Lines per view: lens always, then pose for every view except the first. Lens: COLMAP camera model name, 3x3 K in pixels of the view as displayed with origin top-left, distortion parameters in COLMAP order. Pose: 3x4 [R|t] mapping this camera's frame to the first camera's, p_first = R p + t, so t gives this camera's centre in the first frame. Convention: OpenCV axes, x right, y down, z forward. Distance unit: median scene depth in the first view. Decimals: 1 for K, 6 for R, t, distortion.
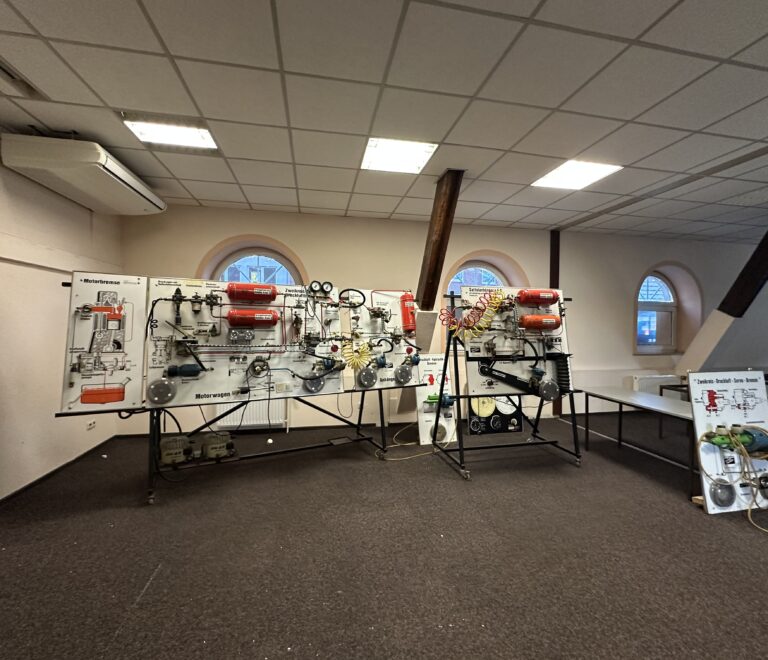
lens RADIAL K [[350.1, 0, 383.6], [0, 350.1, 329.6], [0, 0, 1]] dist [-0.002541, 0.001031]
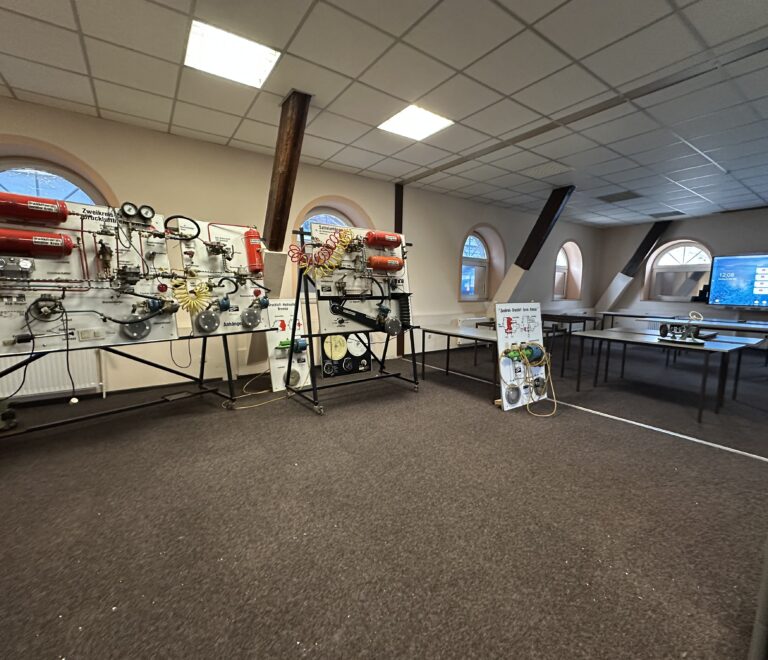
lens RADIAL K [[350.1, 0, 382.1], [0, 350.1, 329.3], [0, 0, 1]] dist [-0.002541, 0.001031]
pose [[0.918682, -0.044091, 0.392529, 0.010989], [0.002619, 0.994409, 0.105567, 0.067512], [-0.394989, -0.095955, 0.913661, 0.013882]]
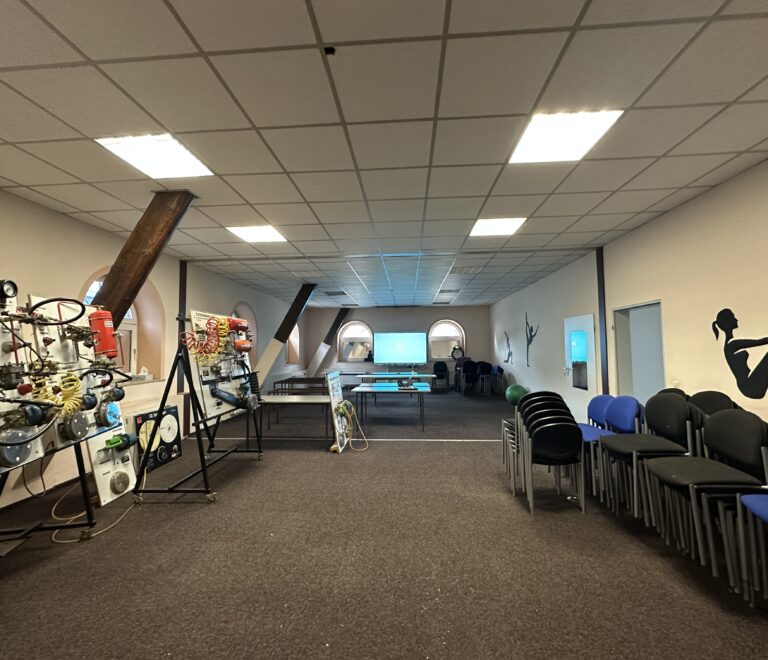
lens RADIAL K [[350.1, 0, 382.5], [0, 350.1, 329.2], [0, 0, 1]] dist [-0.002541, 0.001031]
pose [[0.265428, 0.043963, 0.963128, -0.590584], [0.027506, 0.998208, -0.053144, -0.002424], [-0.963738, 0.040598, 0.263743, 0.227745]]
